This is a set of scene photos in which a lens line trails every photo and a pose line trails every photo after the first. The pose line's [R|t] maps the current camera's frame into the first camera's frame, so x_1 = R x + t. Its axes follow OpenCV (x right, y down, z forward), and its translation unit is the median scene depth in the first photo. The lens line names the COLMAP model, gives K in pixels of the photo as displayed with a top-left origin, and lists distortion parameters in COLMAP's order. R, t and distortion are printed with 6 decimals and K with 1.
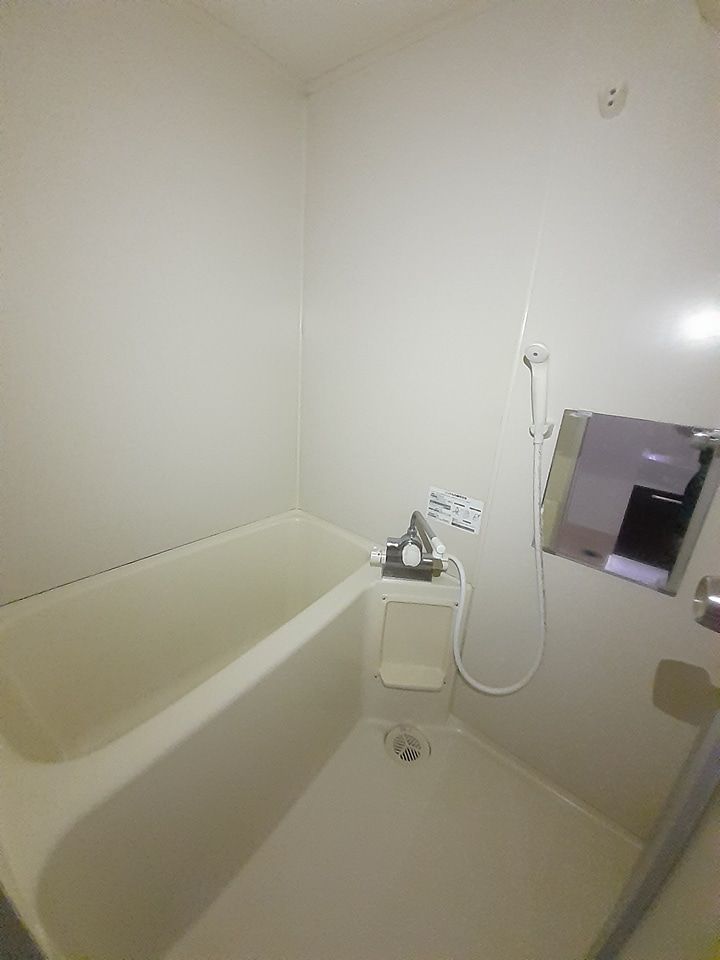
lens RADIAL K [[387.2, 0, 360.0], [0, 387.2, 480.0], [0, 0, 1]] dist [0.001232, -0.000302]
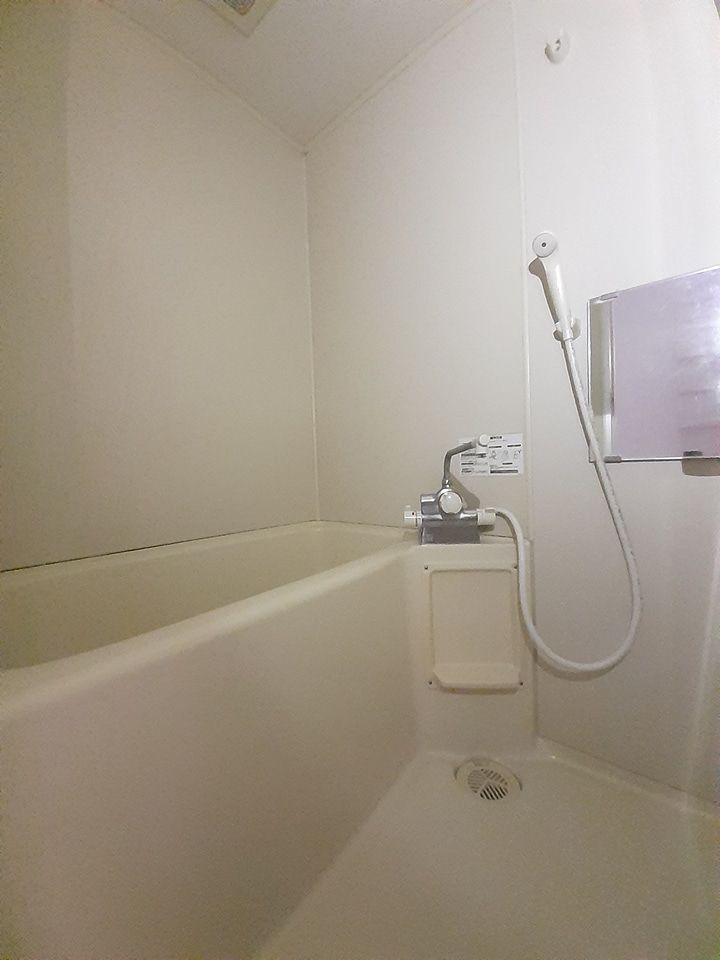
lens RADIAL K [[387.2, 0, 360.0], [0, 387.2, 480.0], [0, 0, 1]] dist [0.001232, -0.000302]
pose [[0.993519, -0.108052, -0.035281, -0.028610], [0.093365, 0.952803, -0.288876, 0.348932], [0.064829, 0.283710, 0.956716, 0.139681]]
